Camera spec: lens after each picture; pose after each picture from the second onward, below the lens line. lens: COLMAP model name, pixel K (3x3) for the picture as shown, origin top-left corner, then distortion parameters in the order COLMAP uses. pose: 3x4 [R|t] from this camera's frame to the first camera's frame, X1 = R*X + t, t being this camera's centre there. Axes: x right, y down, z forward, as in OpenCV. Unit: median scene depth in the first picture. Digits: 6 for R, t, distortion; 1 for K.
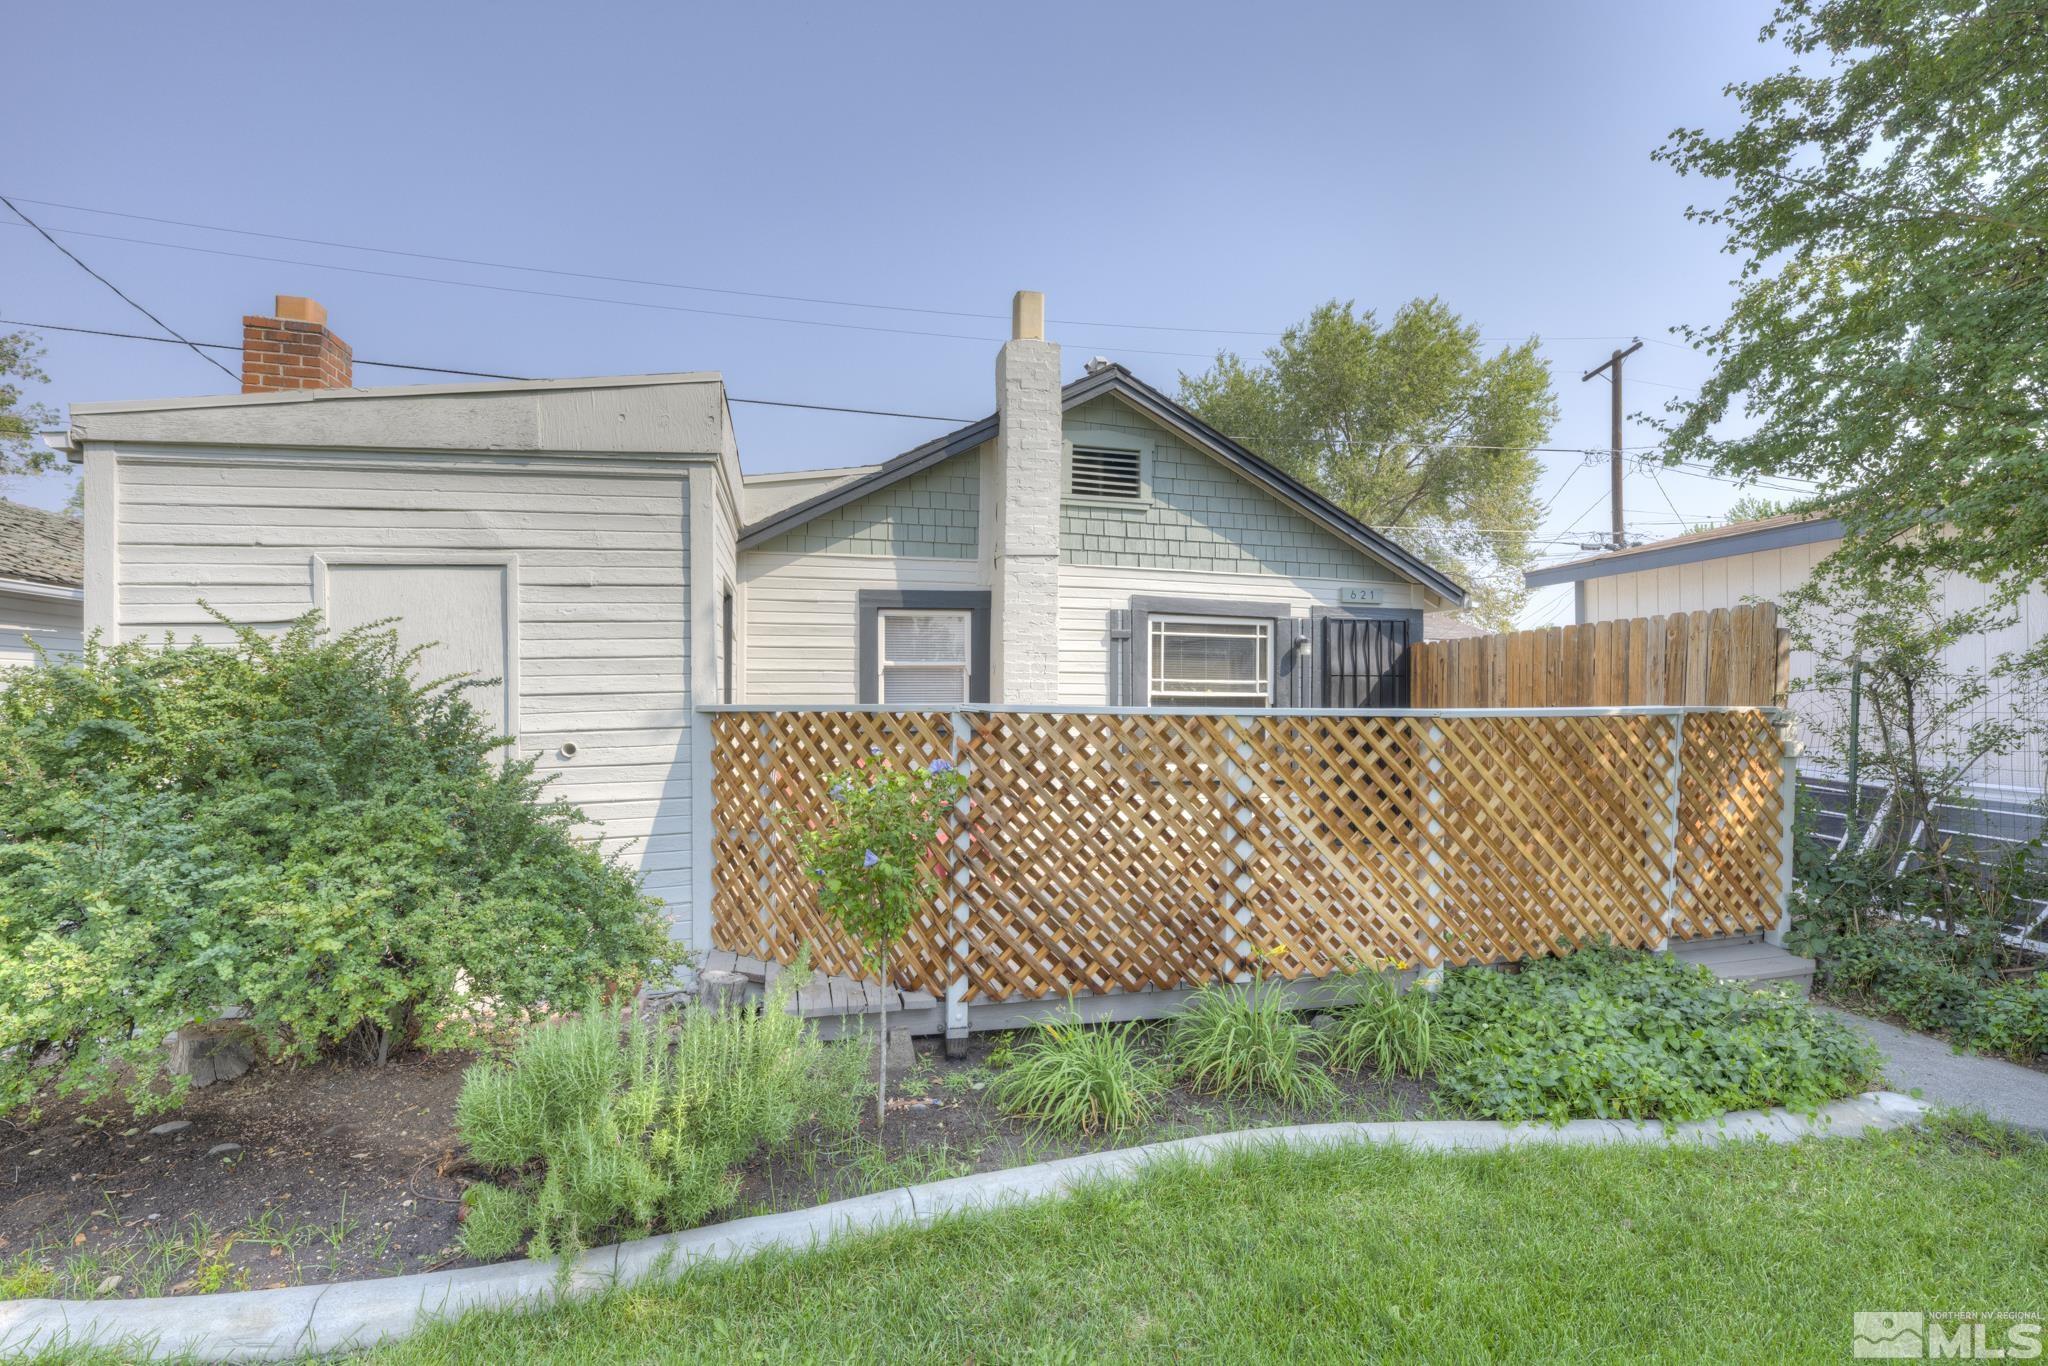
lens RADIAL K [[888.9, 0, 1013.4], [0, 888.9, 694.9], [0, 0, 1]] dist [0.002001, -0.001454]
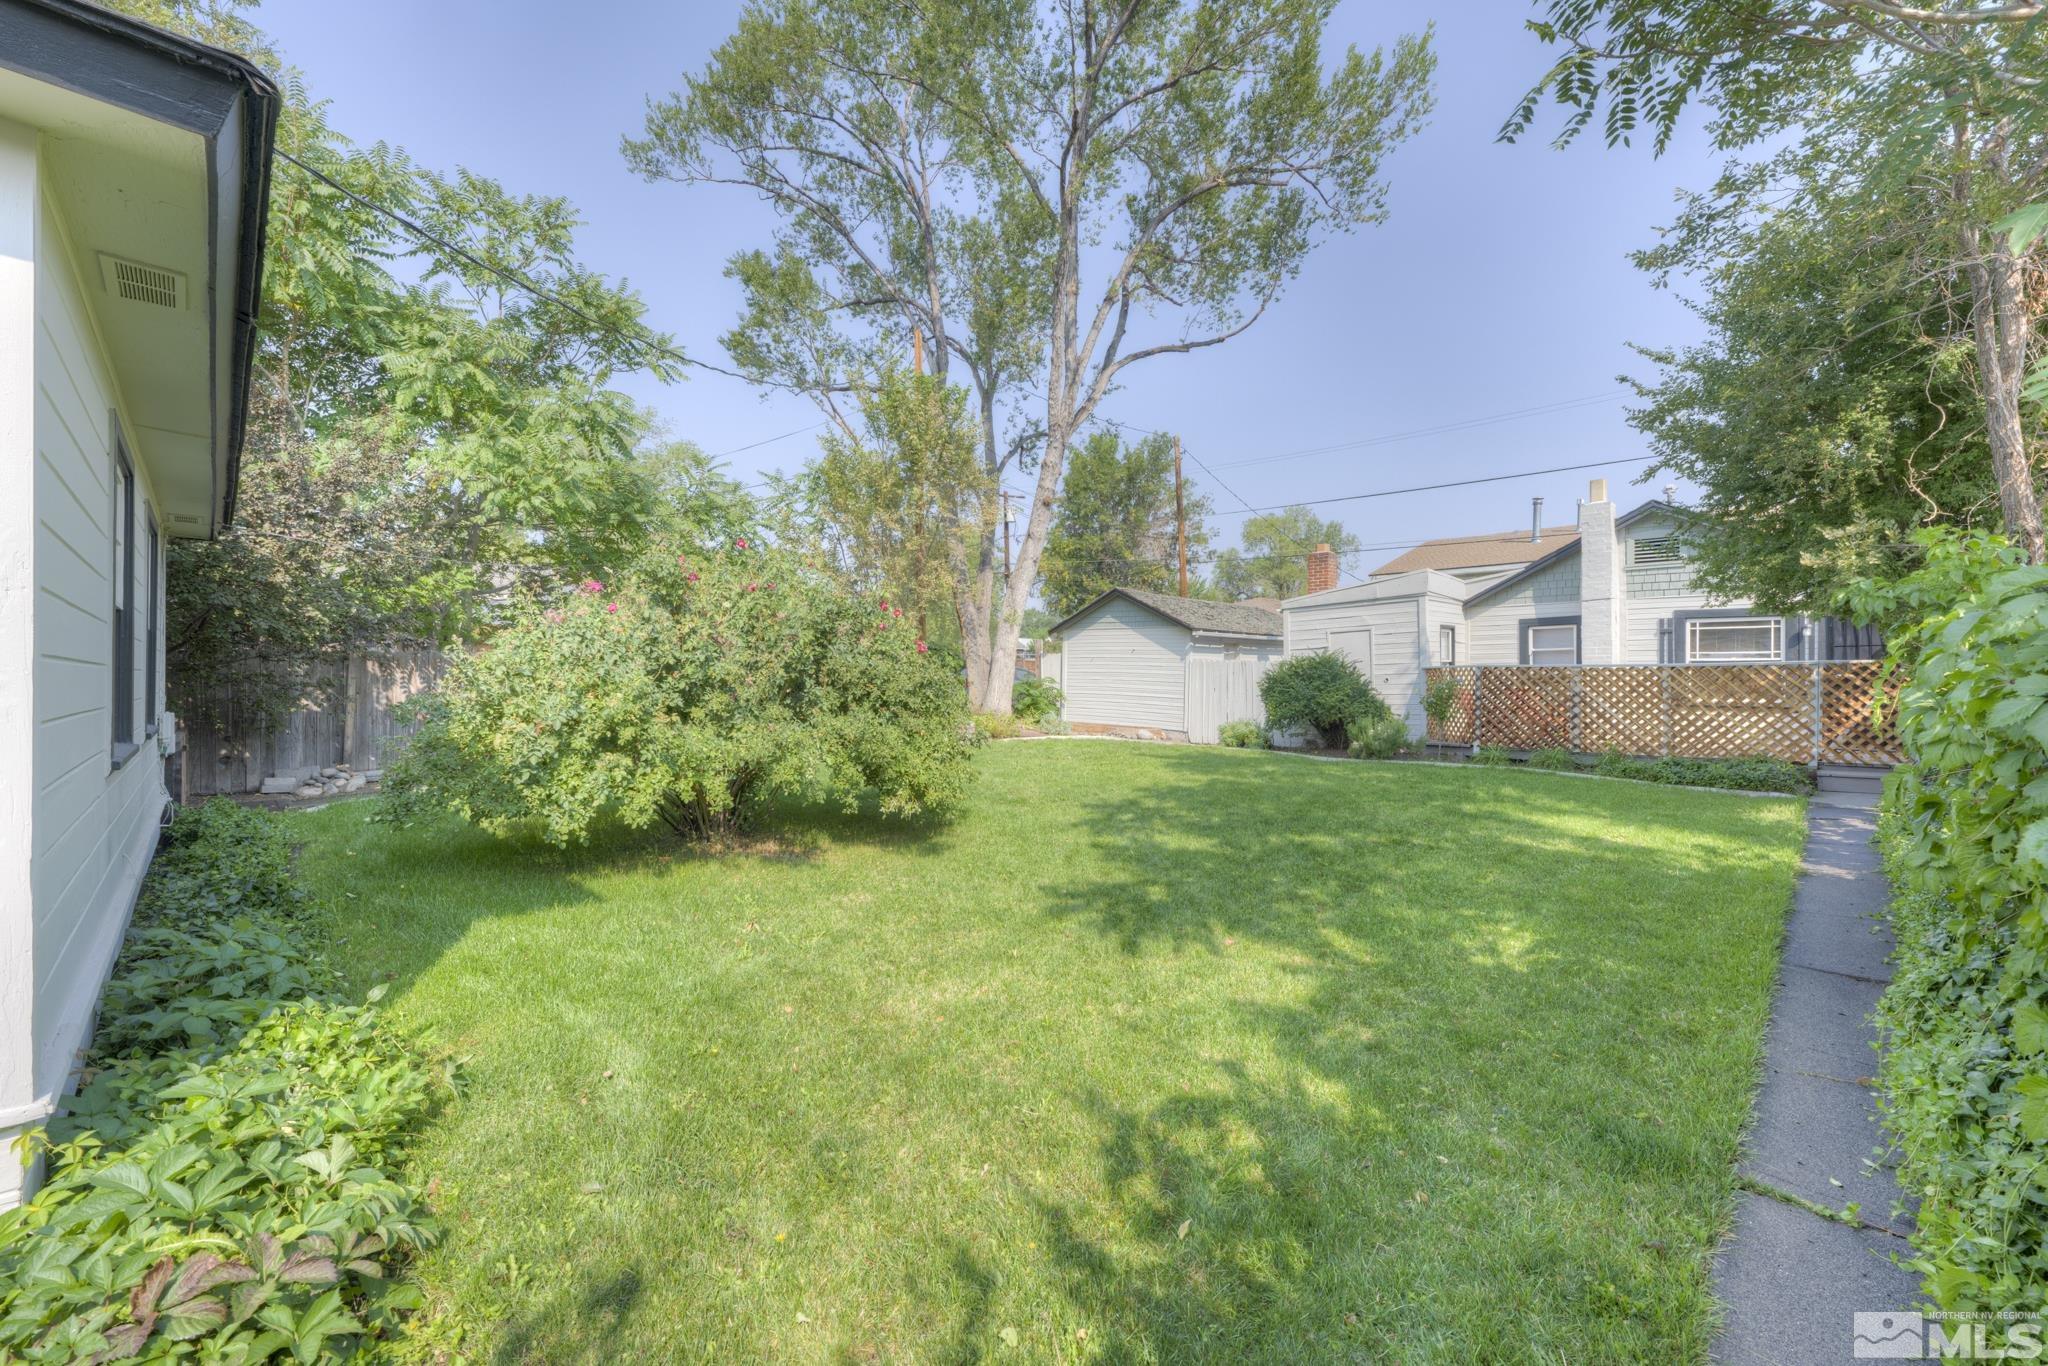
lens RADIAL K [[822.4, 0, 1029.8], [0, 822.4, 676.8], [0, 0, 1]] dist [0.006279, -0.000224]
pose [[0.520228, -0.004283, -0.854017, 0.951267], [0.008179, 0.999967, -0.000033, 0.023794], [0.853988, -0.006968, 0.520245, -1.174000]]
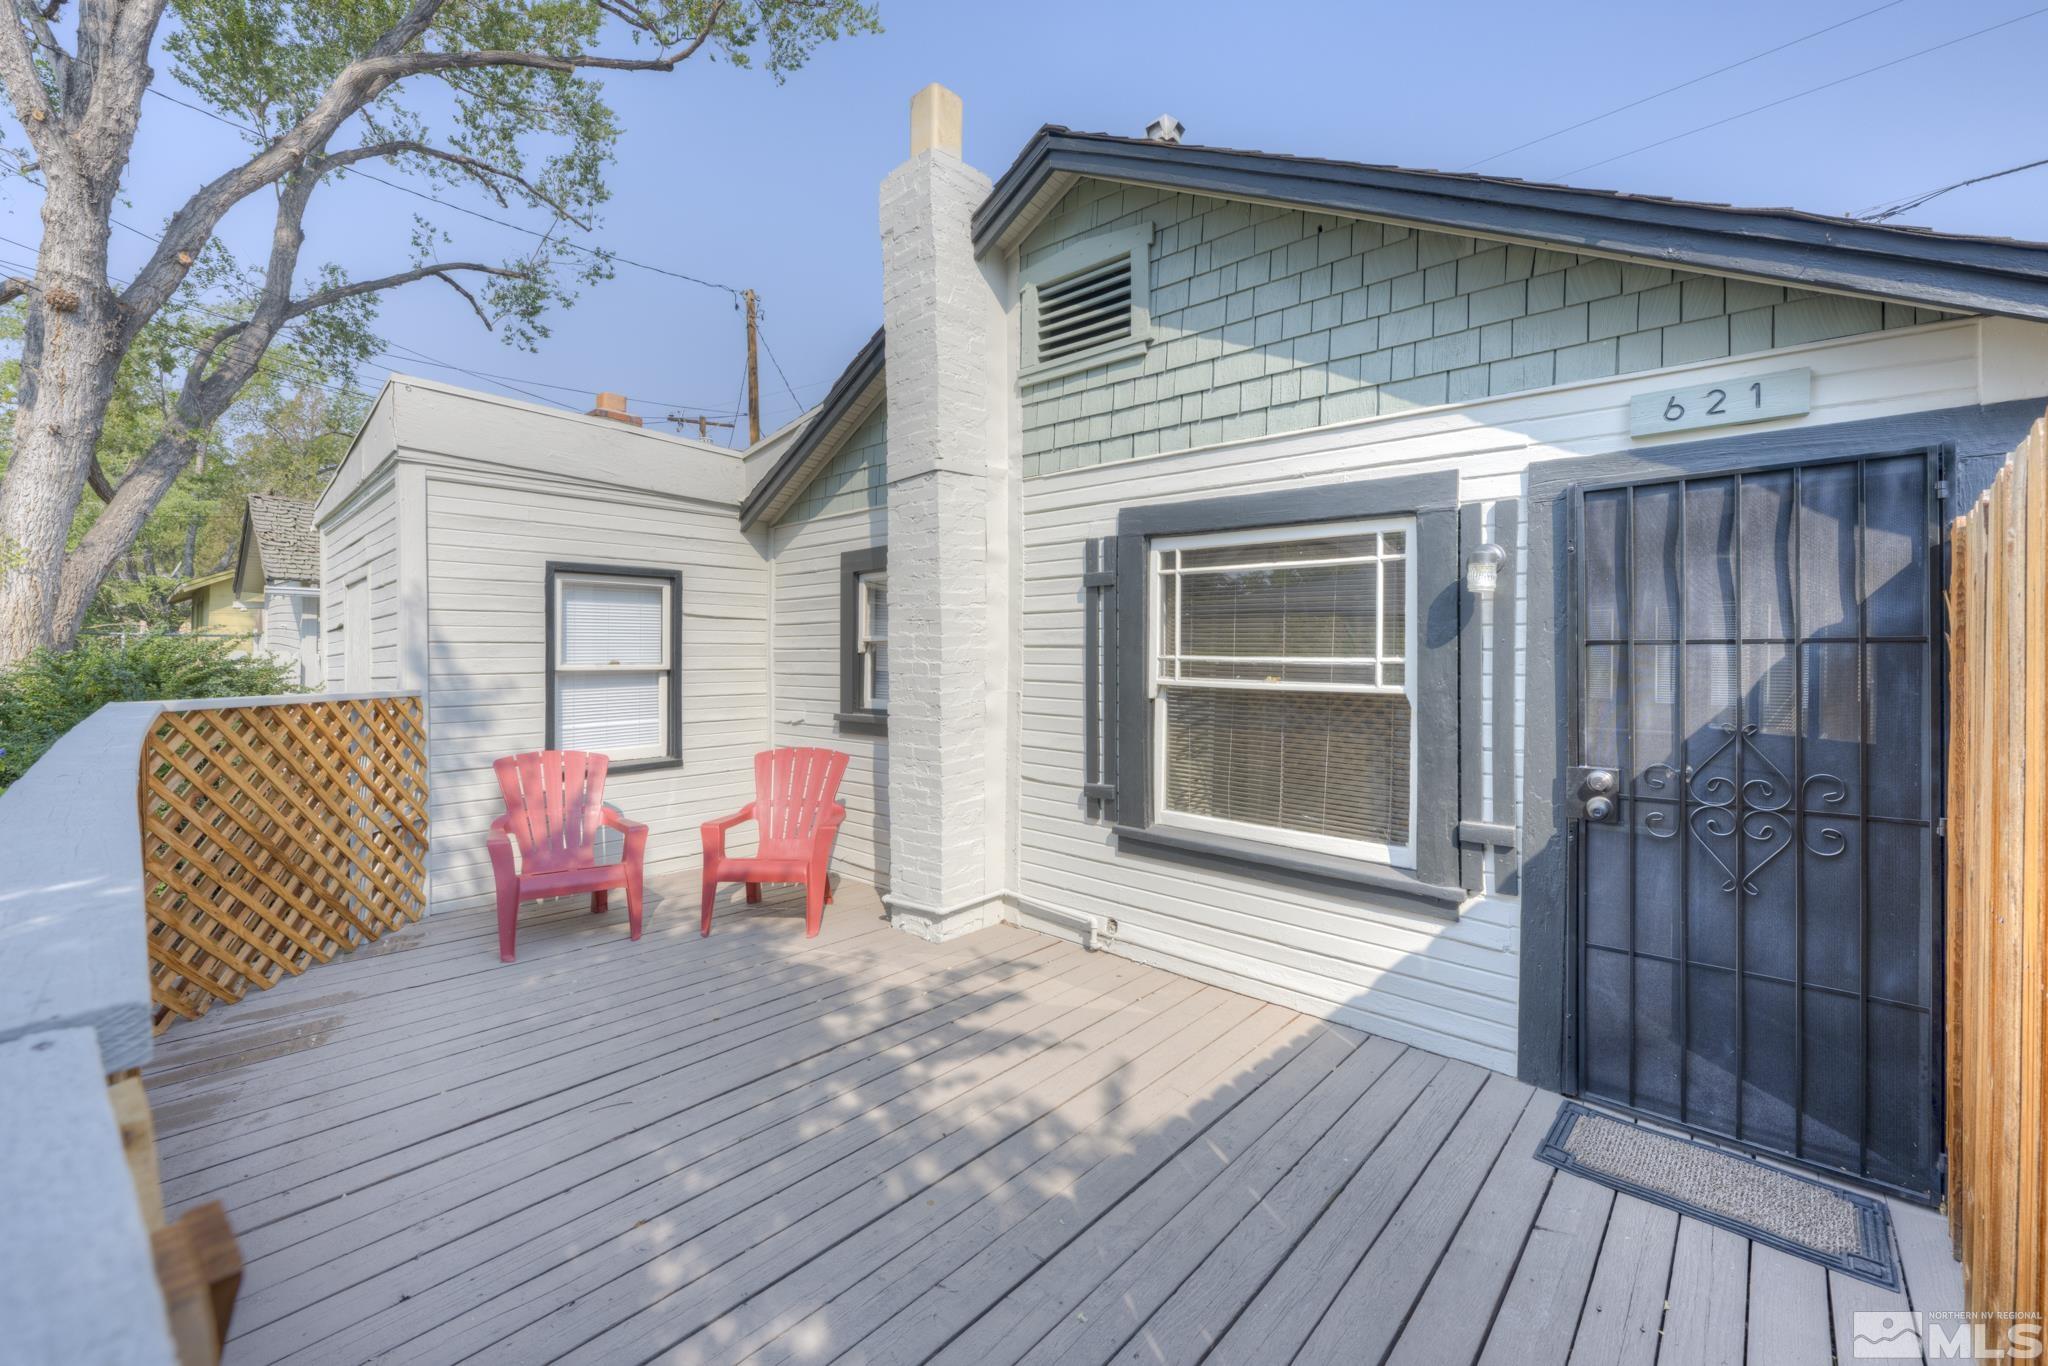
lens RADIAL K [[822.4, 0, 1039.3], [0, 822.4, 649.5], [0, 0, 1]] dist [0.006279, -0.000224]
pose [[0.568939, -0.007117, -0.822349, 0.537896], [0.003465, 0.999974, -0.006257, -0.018709], [0.822373, 0.000710, 0.568949, 0.653044]]
